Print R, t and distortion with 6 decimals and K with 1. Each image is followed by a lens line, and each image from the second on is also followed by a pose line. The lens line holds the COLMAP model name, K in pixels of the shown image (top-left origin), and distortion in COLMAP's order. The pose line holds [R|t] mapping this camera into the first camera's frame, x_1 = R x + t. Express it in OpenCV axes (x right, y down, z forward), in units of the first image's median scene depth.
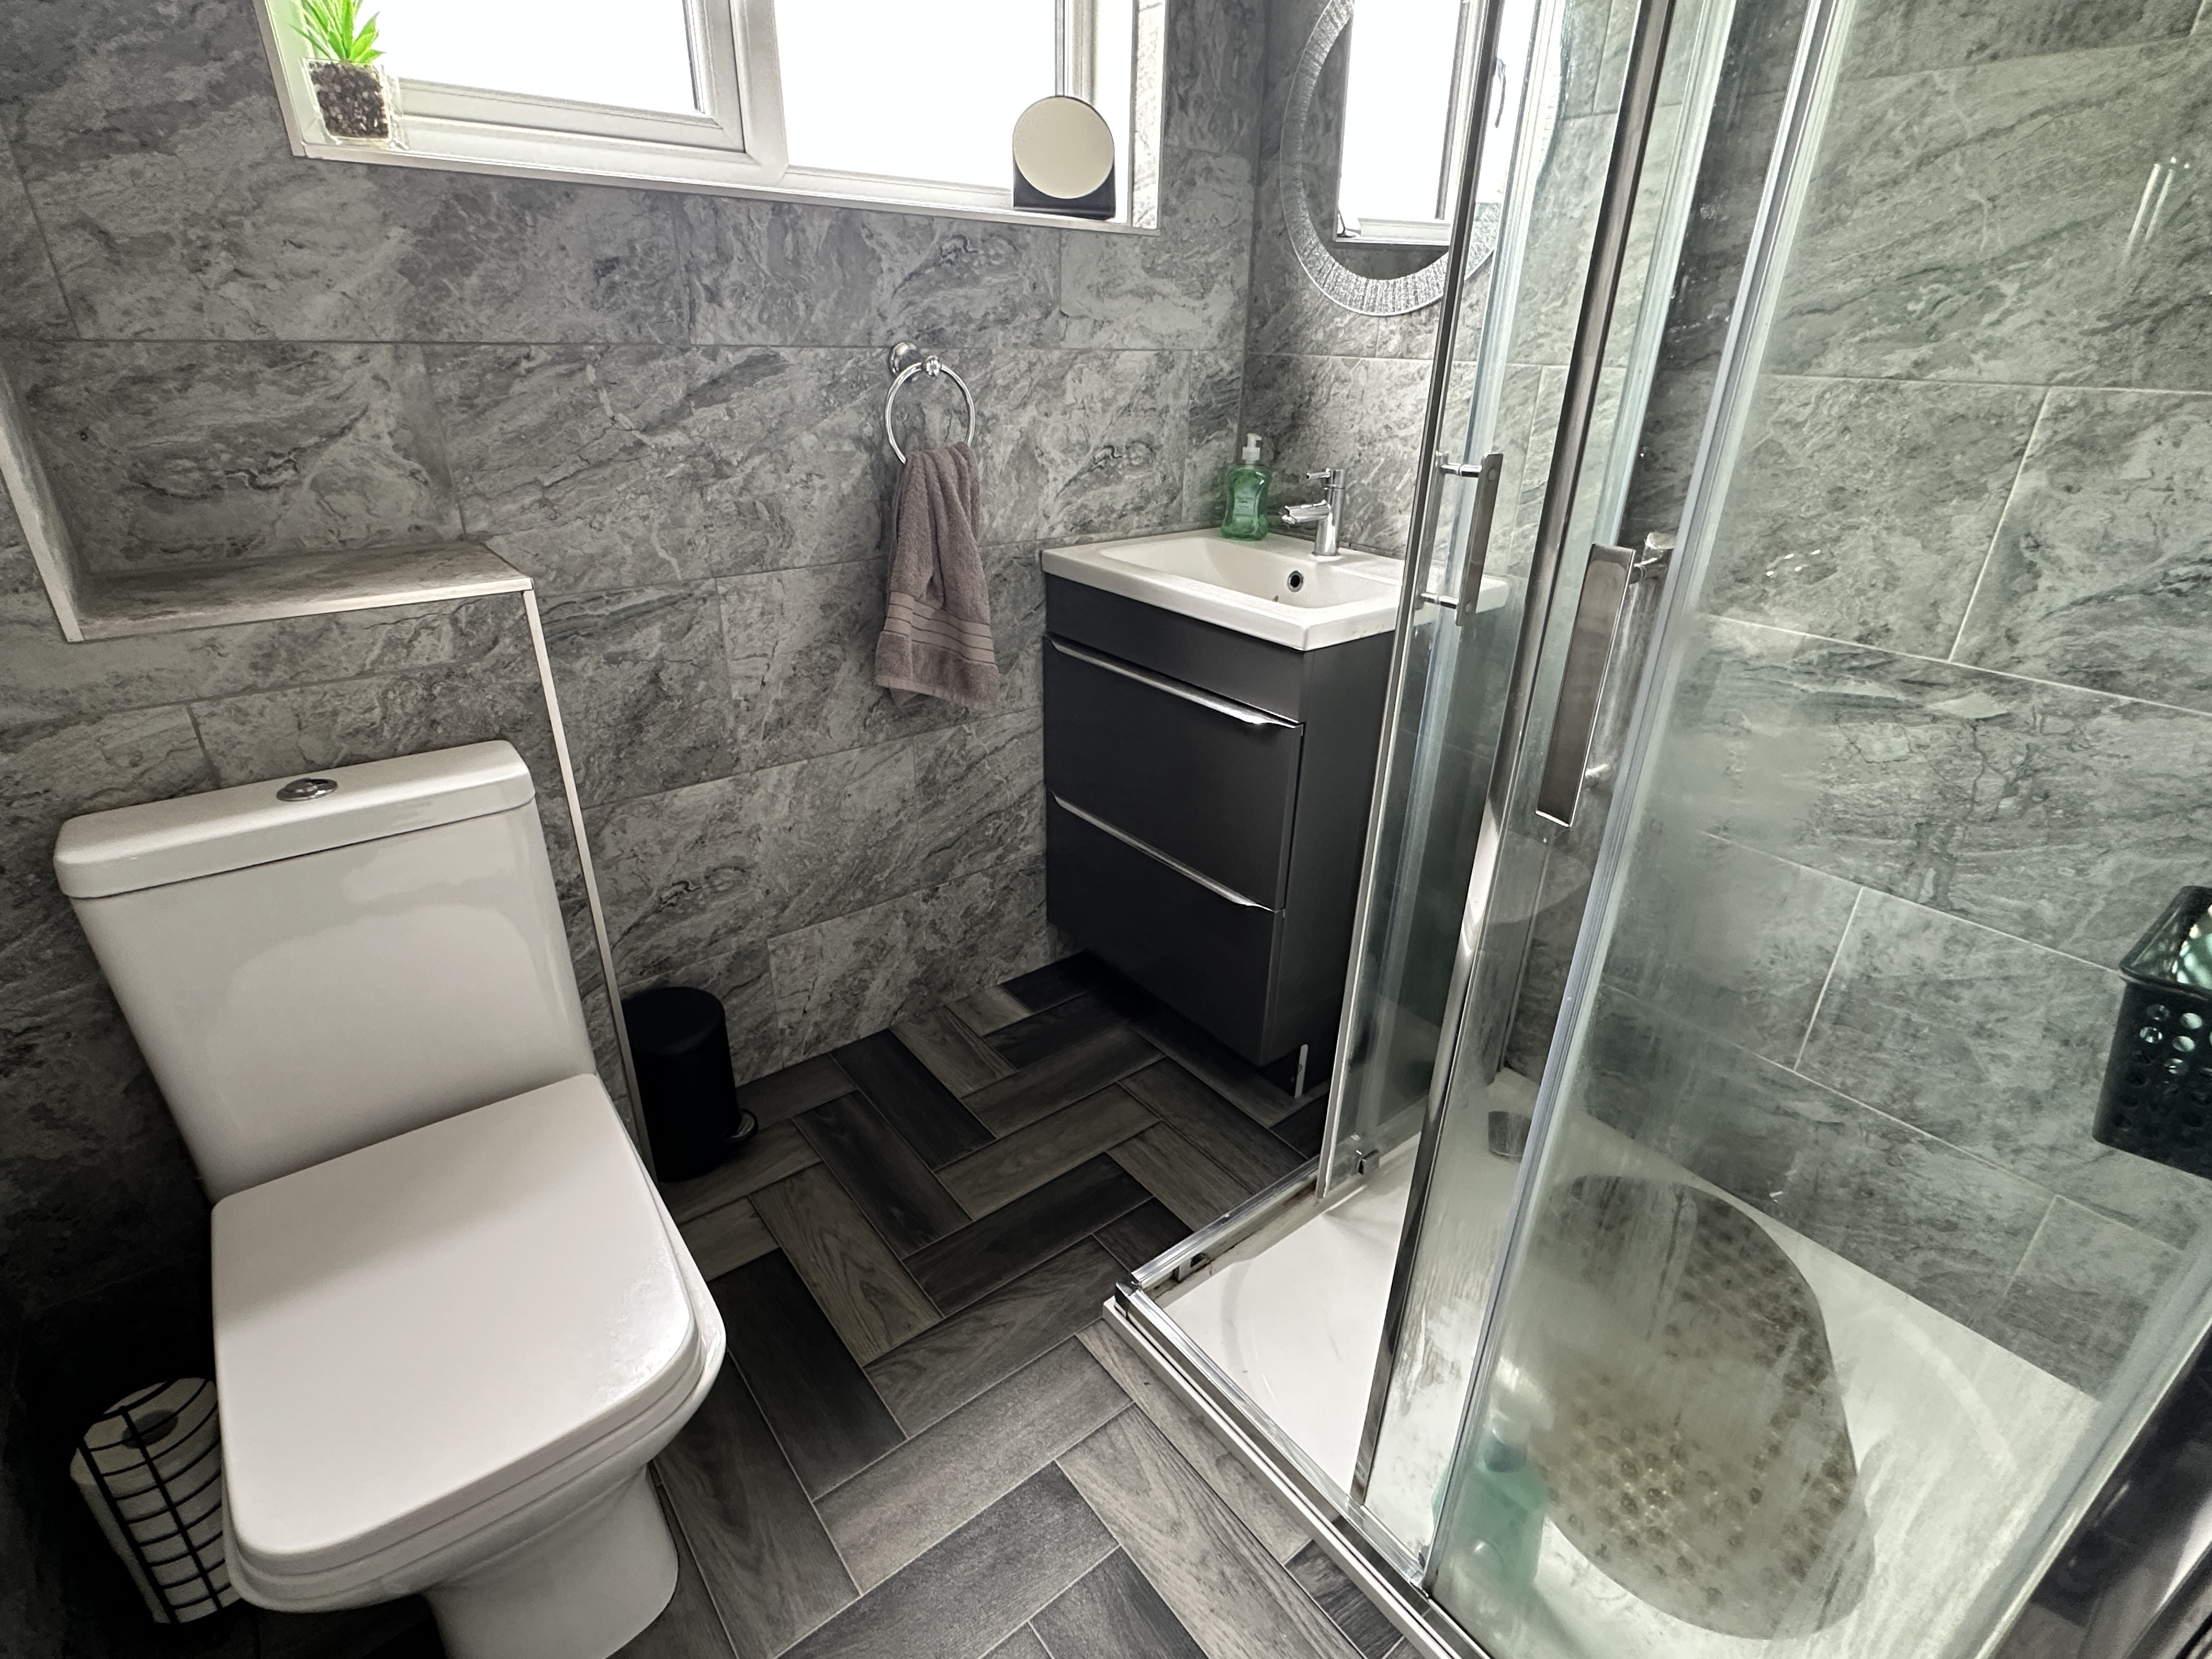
lens RADIAL K [[1071.7, 0, 1106.0], [0, 1071.7, 829.5], [0, 0, 1]] dist [-0.002408, 0.000495]
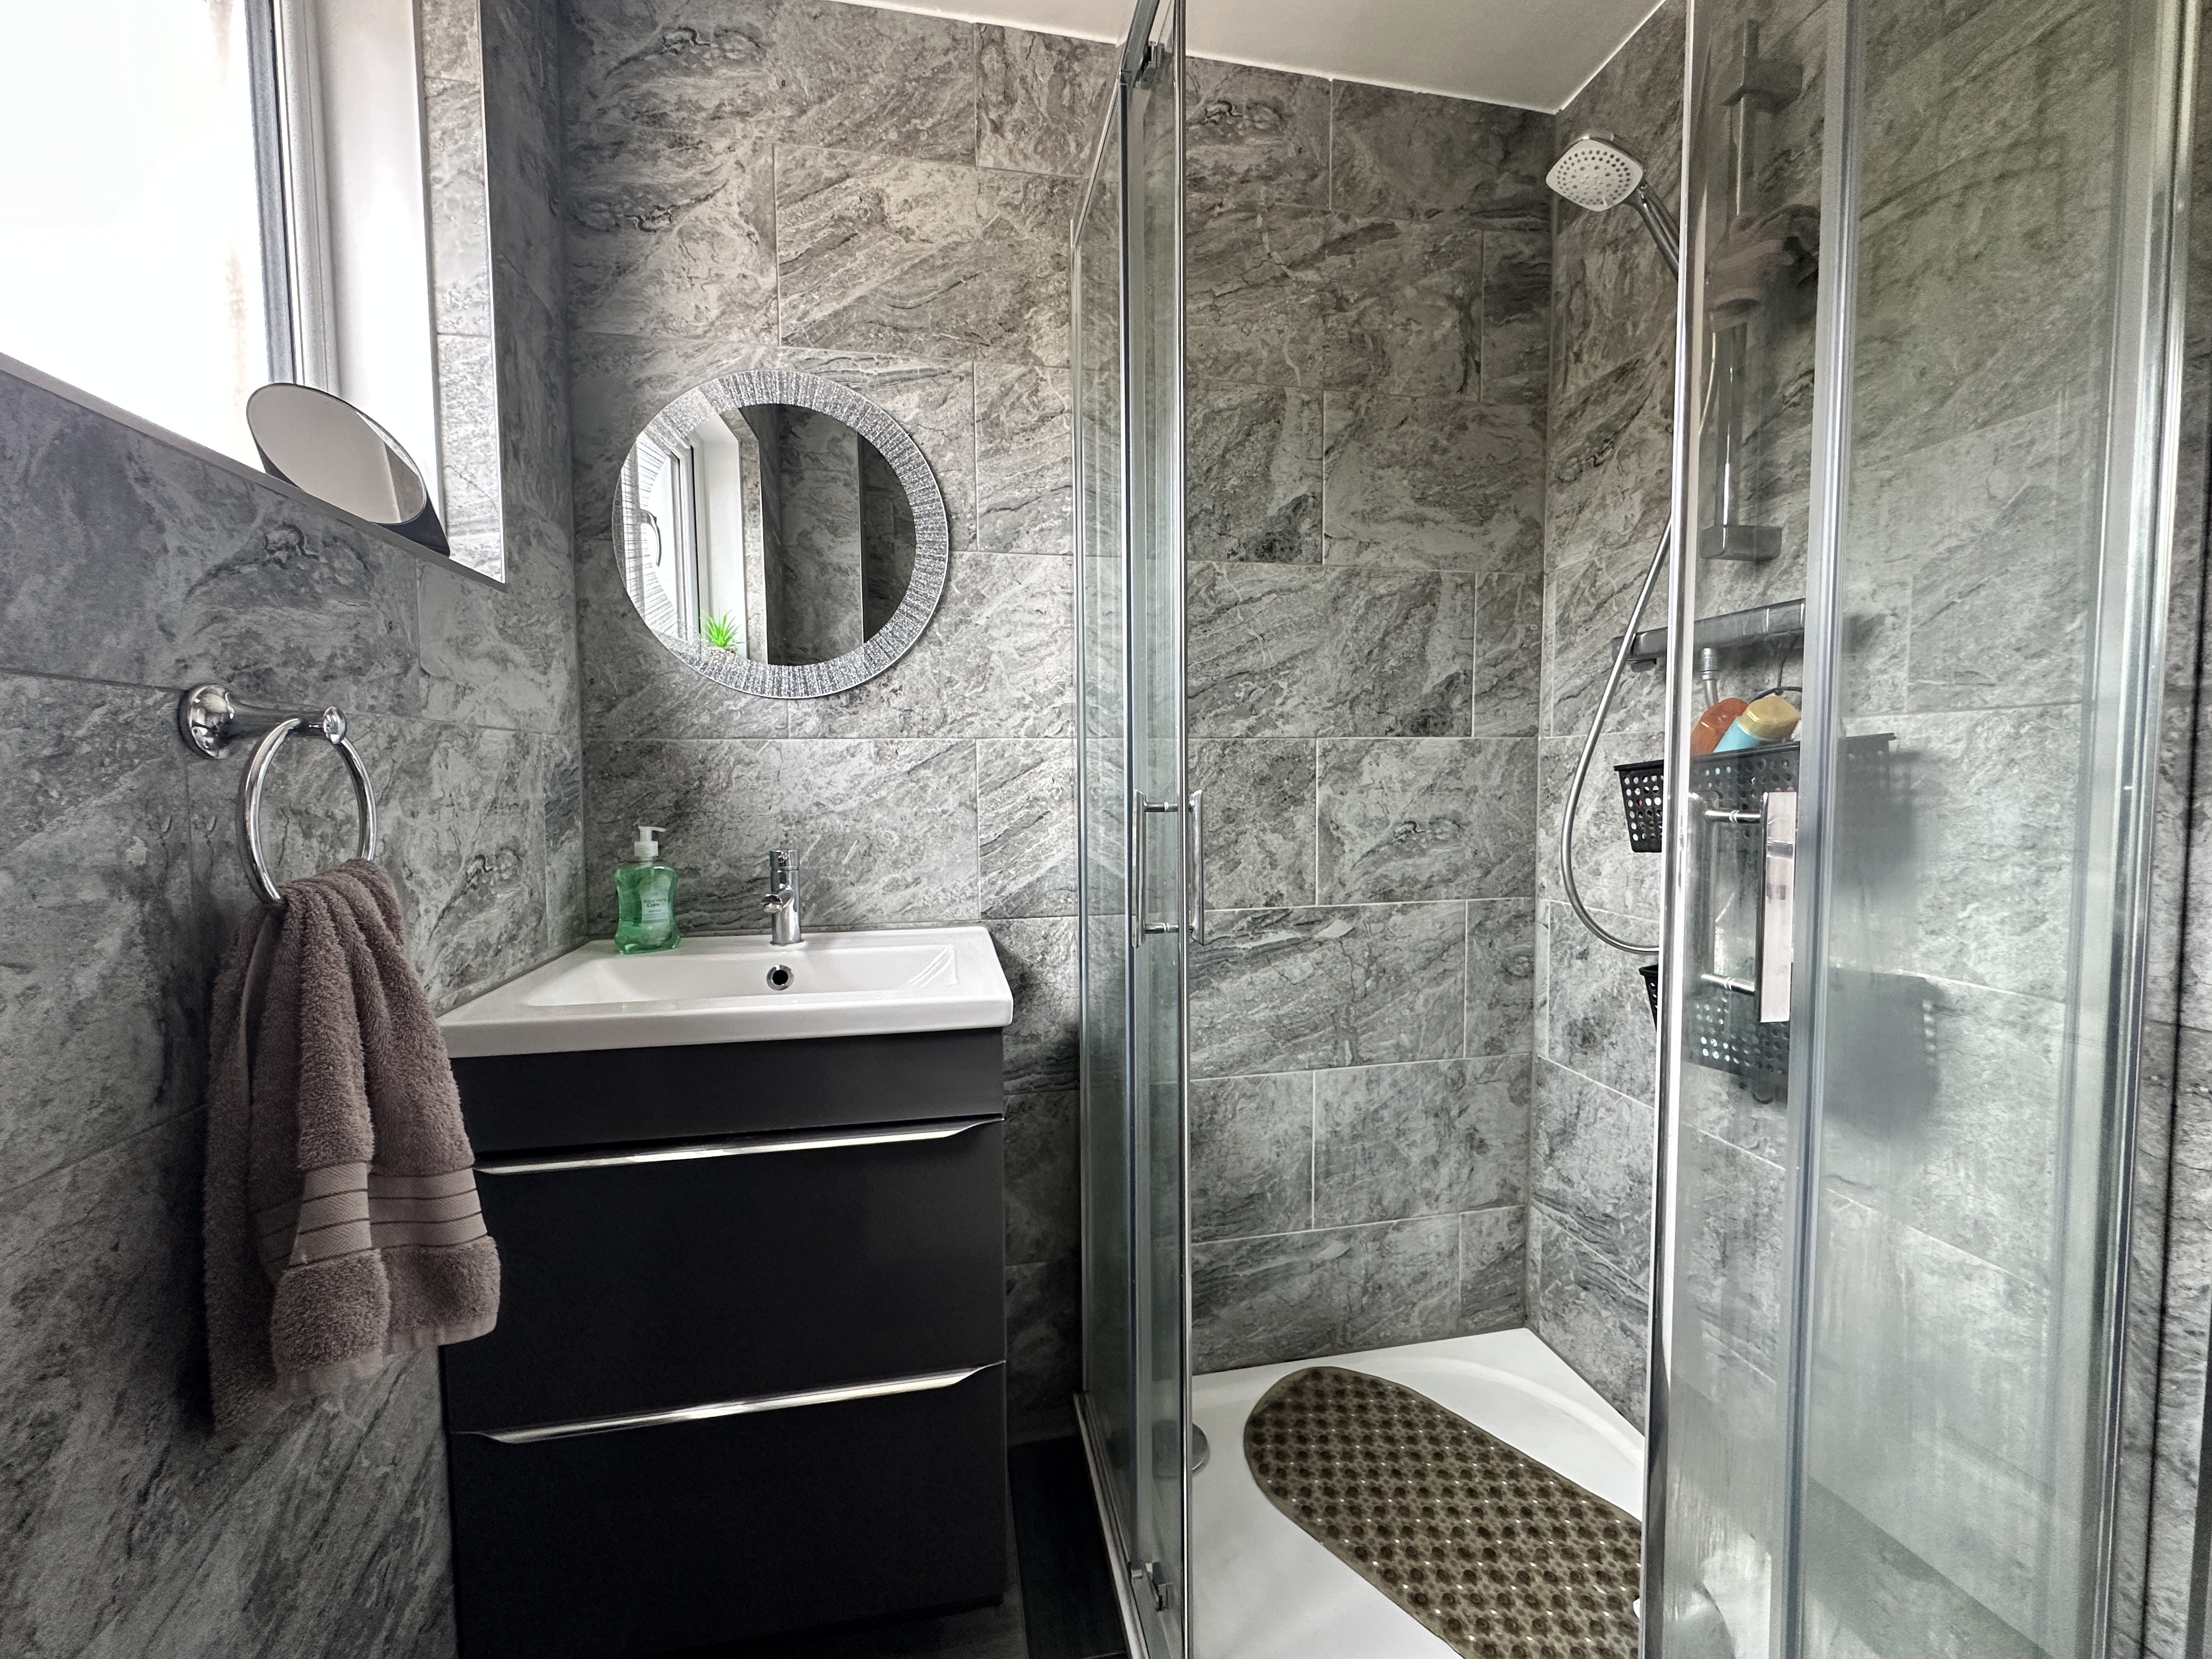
lens RADIAL K [[886.2, 0, 1104.4], [0, 886.2, 827.1], [0, 0, 1]] dist [-0.002392, 0.001040]
pose [[0.457984, -0.075948, 0.885710, -0.365087], [0.394040, 0.910460, -0.125680, -0.173369], [-0.796858, 0.406564, 0.446903, 0.498902]]
